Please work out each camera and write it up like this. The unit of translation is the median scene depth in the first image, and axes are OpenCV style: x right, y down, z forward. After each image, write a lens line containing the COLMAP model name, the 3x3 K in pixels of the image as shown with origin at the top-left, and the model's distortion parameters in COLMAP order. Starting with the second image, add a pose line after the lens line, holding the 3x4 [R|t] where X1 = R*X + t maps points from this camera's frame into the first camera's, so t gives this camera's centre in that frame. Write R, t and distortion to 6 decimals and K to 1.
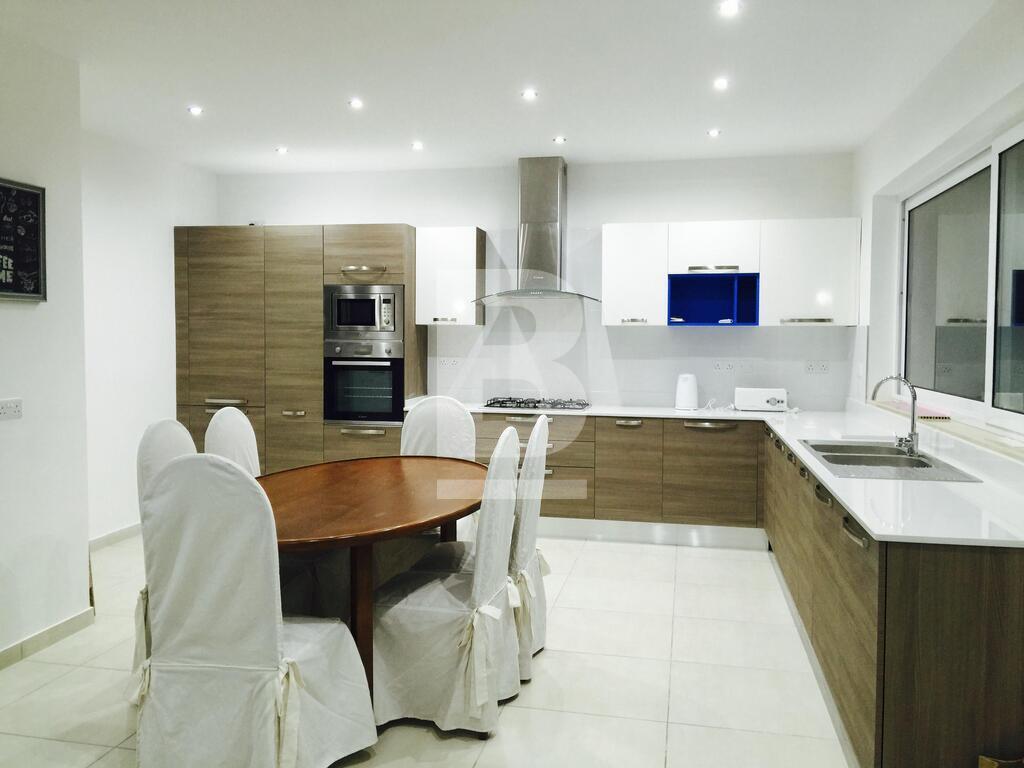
lens RADIAL K [[868.2, 0, 503.2], [0, 868.2, 380.0], [0, 0, 1]] dist [0.084947, -0.132305]
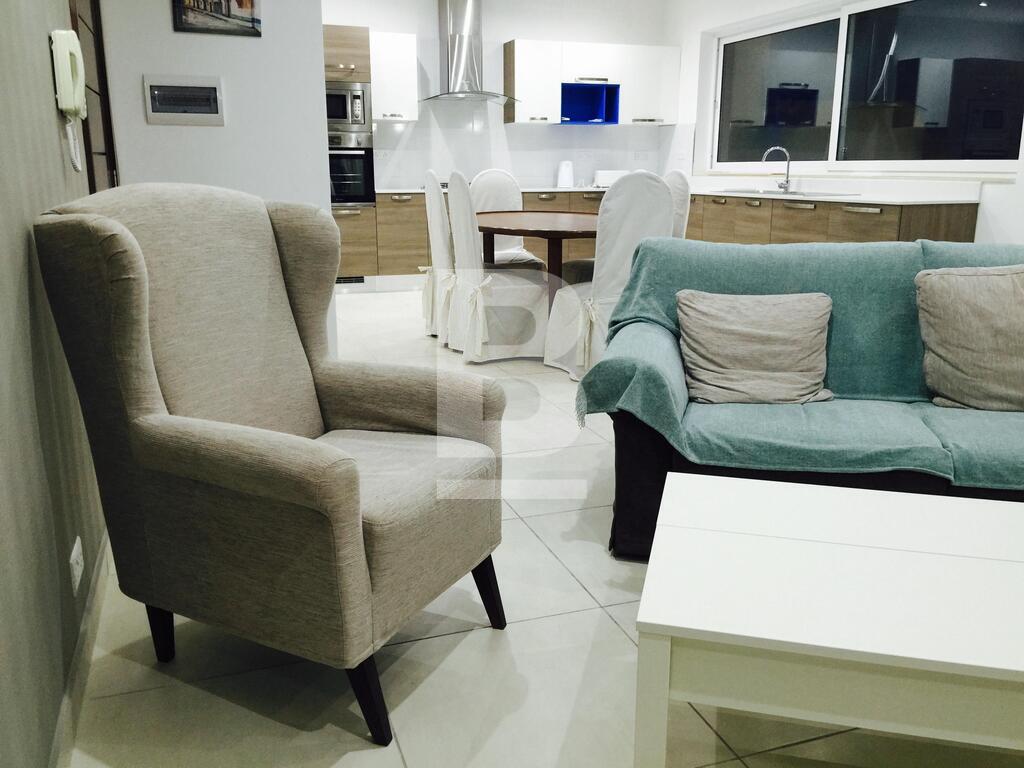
lens RADIAL K [[868.2, 0, 505.8], [0, 868.2, 375.0], [0, 0, 1]] dist [0.084947, -0.132305]
pose [[0.853549, -0.127376, 0.505202, -0.630755], [0.033017, 0.980930, 0.191537, 0.059216], [-0.519965, -0.146806, 0.841477, -0.155445]]
